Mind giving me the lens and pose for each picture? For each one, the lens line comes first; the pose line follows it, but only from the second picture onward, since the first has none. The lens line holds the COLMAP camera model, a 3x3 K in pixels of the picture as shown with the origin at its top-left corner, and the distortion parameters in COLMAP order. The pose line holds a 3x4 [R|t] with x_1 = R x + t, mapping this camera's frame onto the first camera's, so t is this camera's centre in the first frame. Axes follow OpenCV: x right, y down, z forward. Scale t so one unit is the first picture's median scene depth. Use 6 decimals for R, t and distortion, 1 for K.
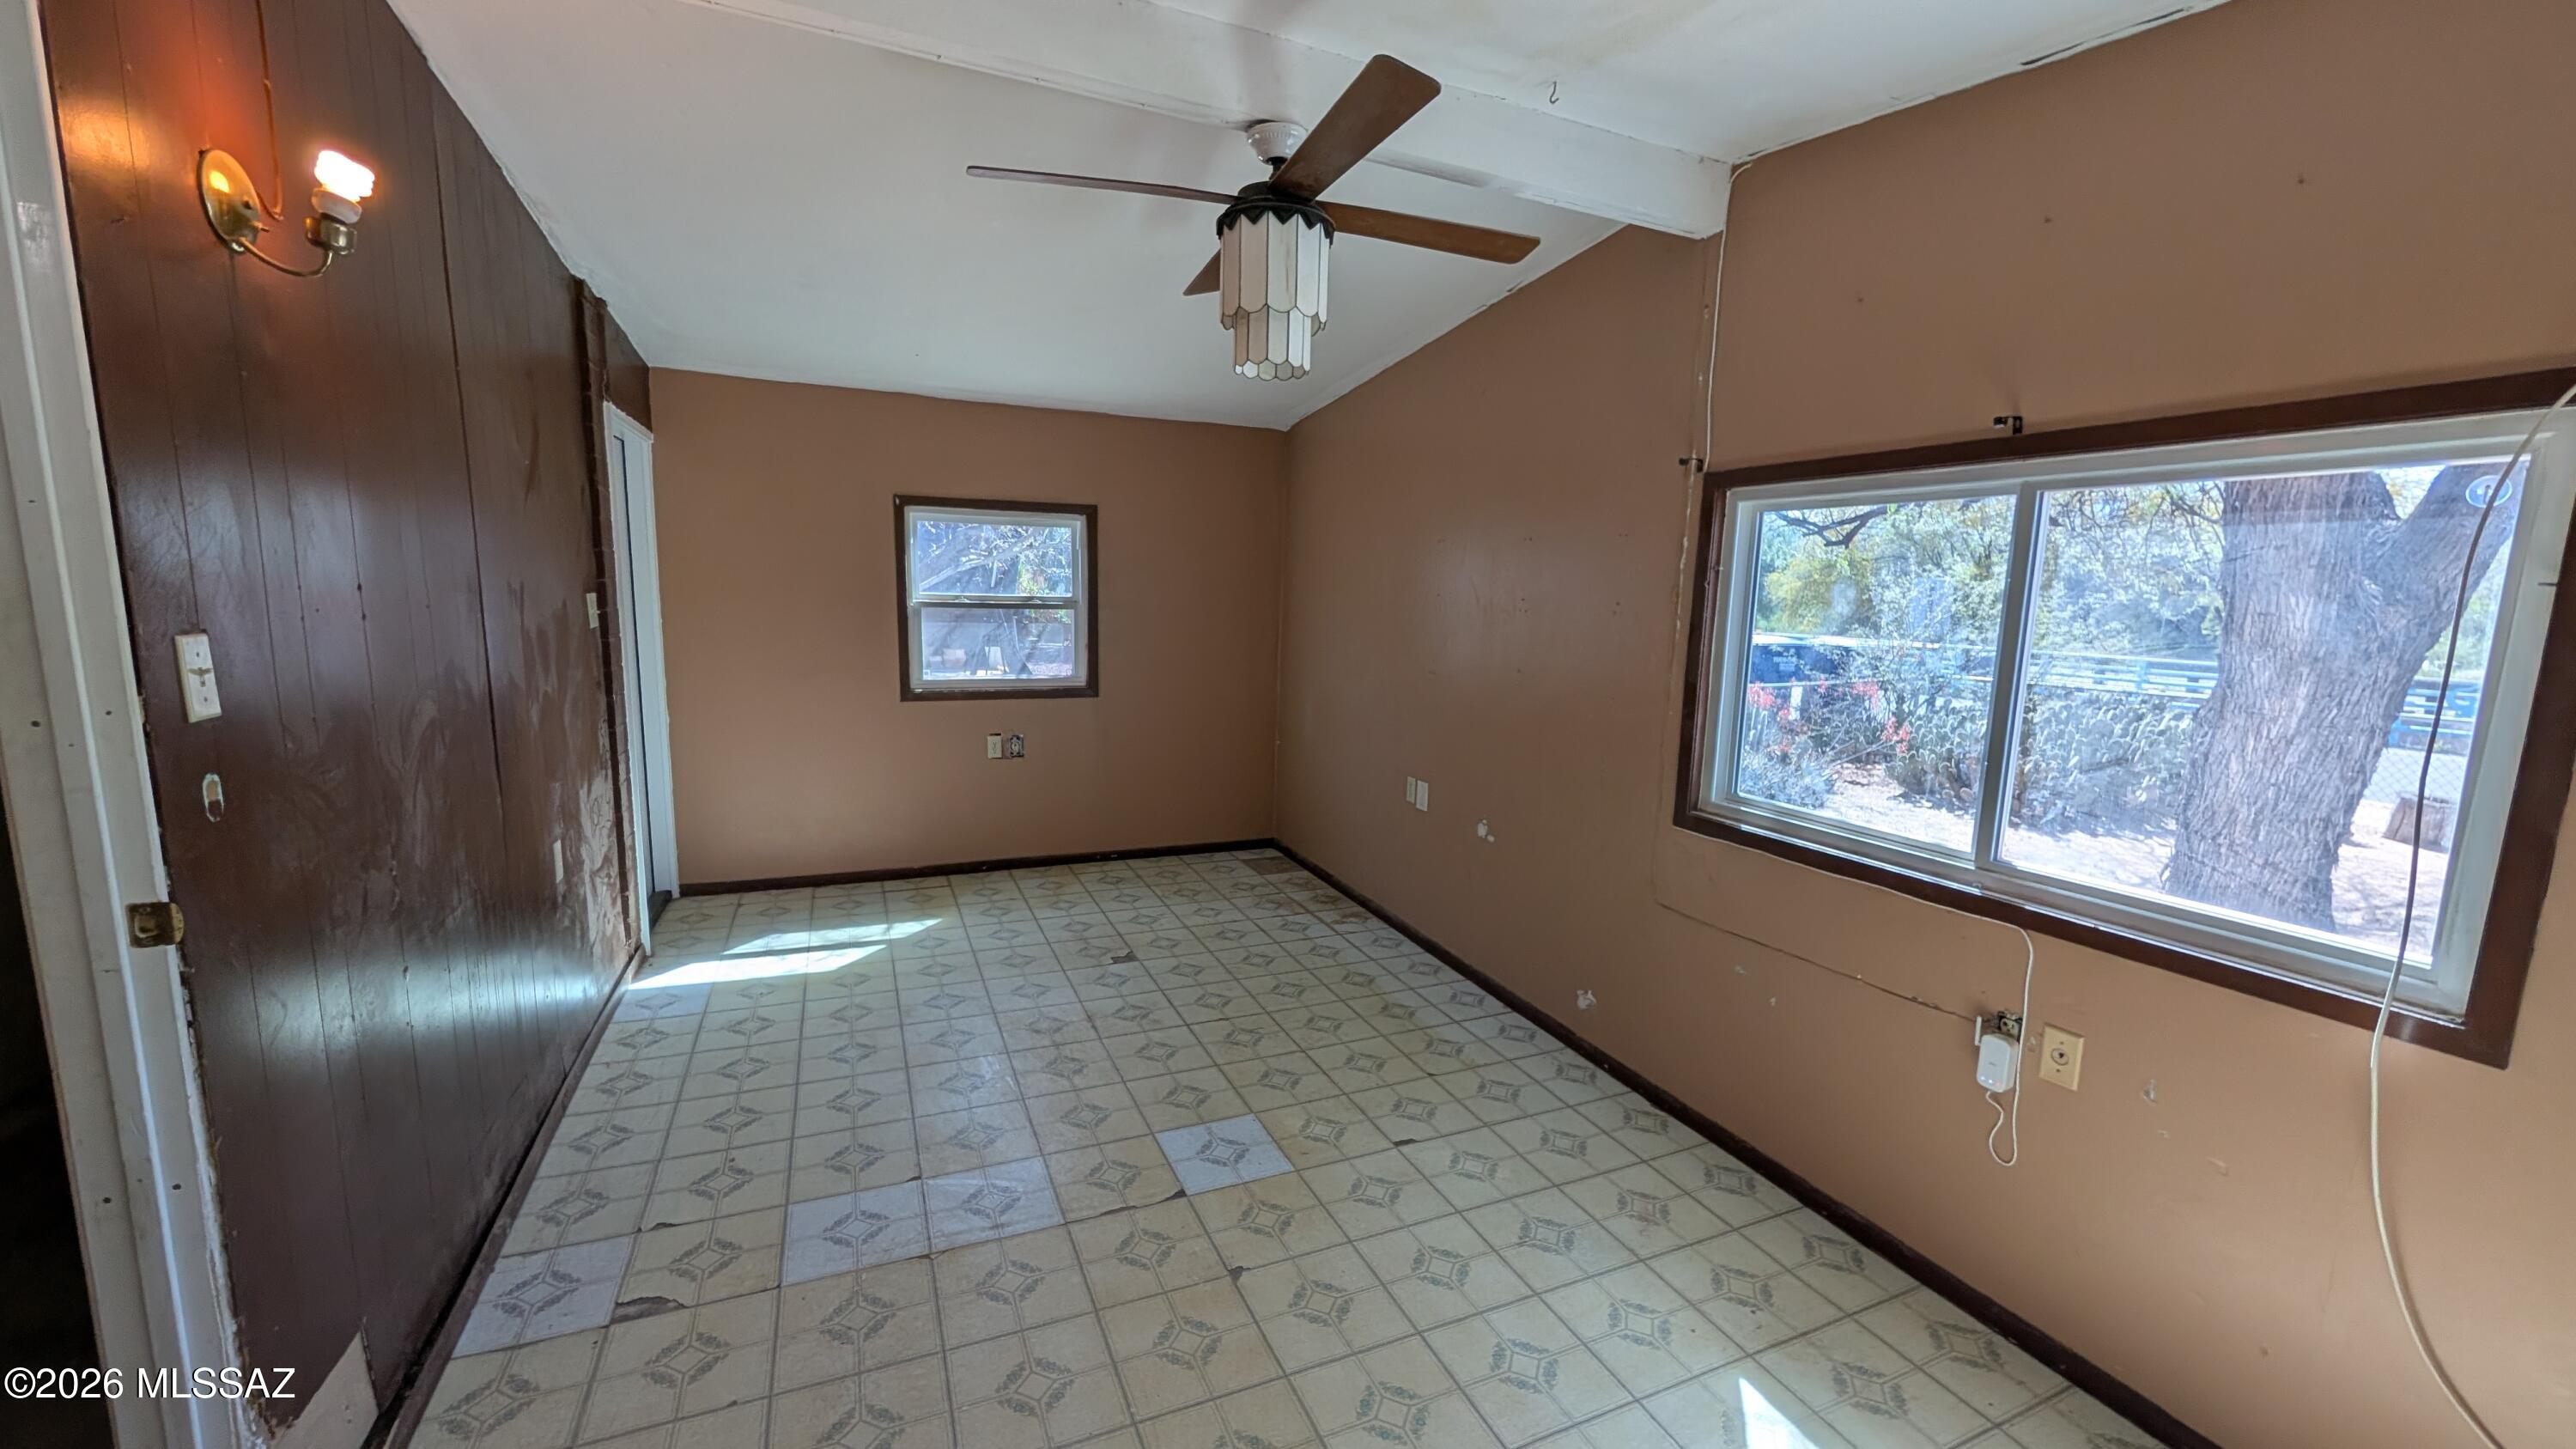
lens RADIAL K [[973.5, 0, 1281.5], [0, 973.5, 727.7], [0, 0, 1]] dist [-0.002003, -0.000408]
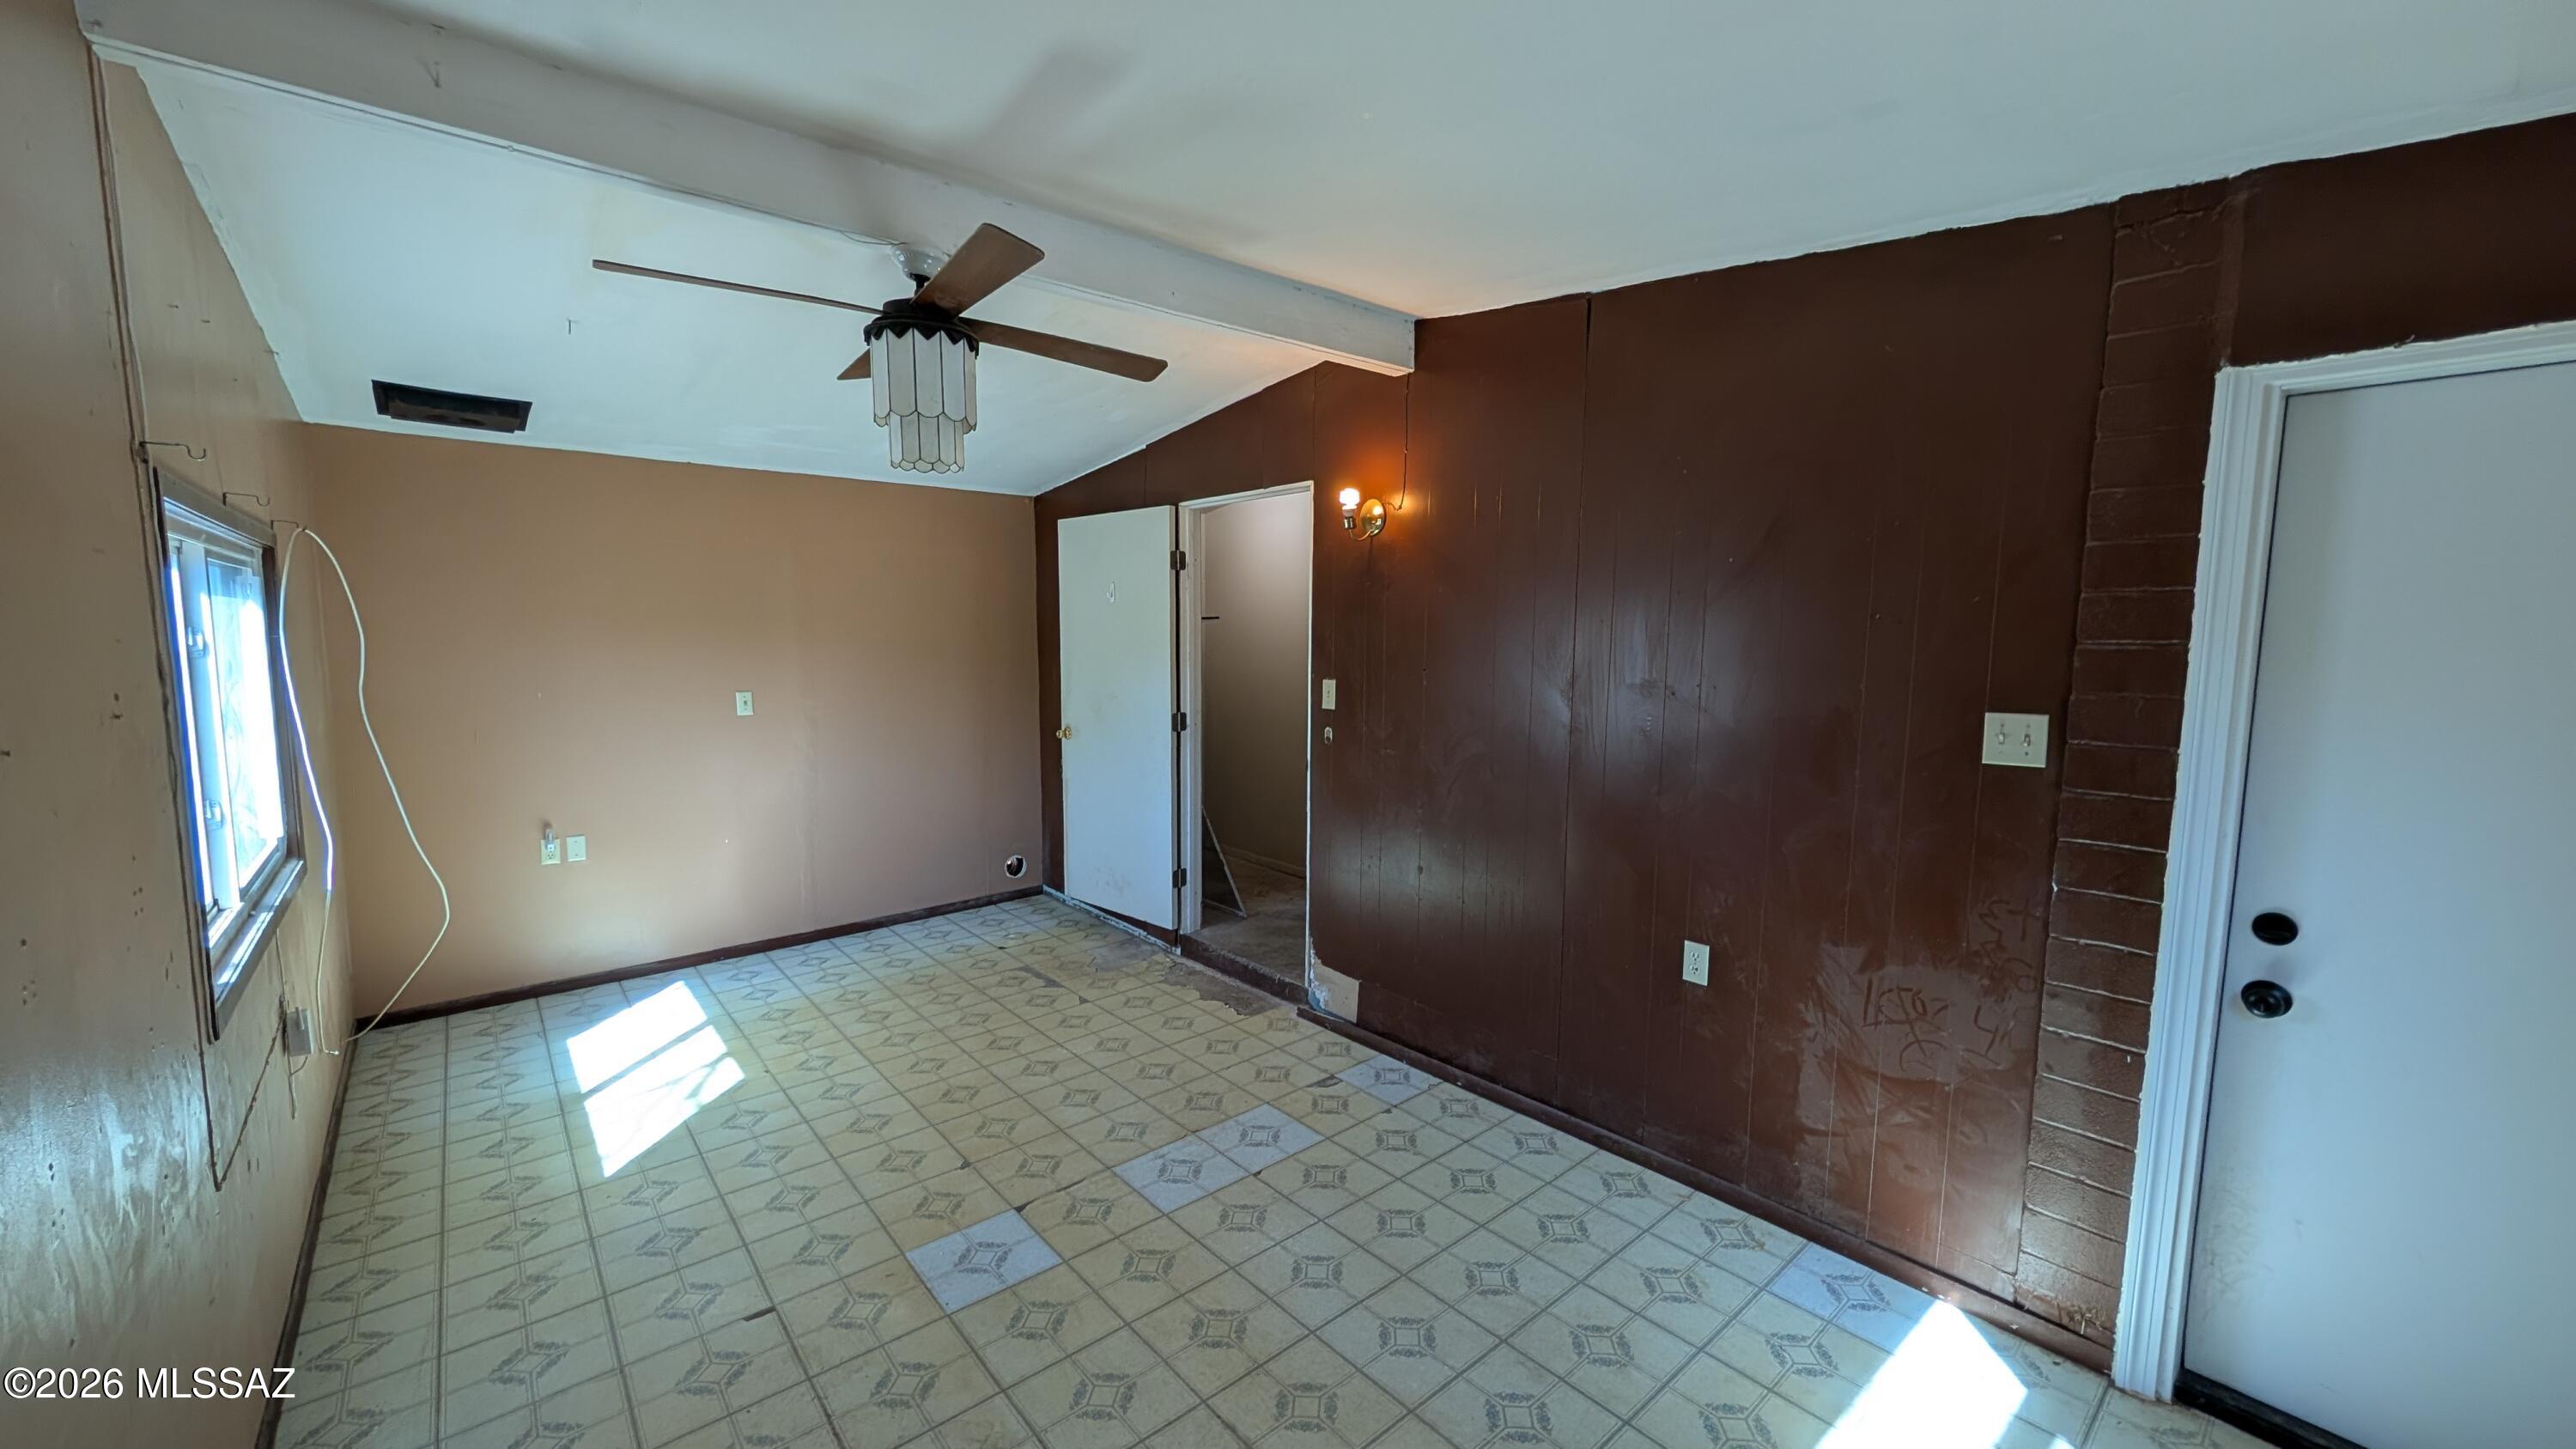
lens RADIAL K [[973.5, 0, 1289.5], [0, 973.5, 731.4], [0, 0, 1]] dist [-0.002003, -0.000408]
pose [[-0.957868, -0.003142, -0.287193, -0.075792], [-0.071952, 0.970679, 0.229360, -0.314255], [0.278052, 0.240361, -0.930008, 1.923355]]
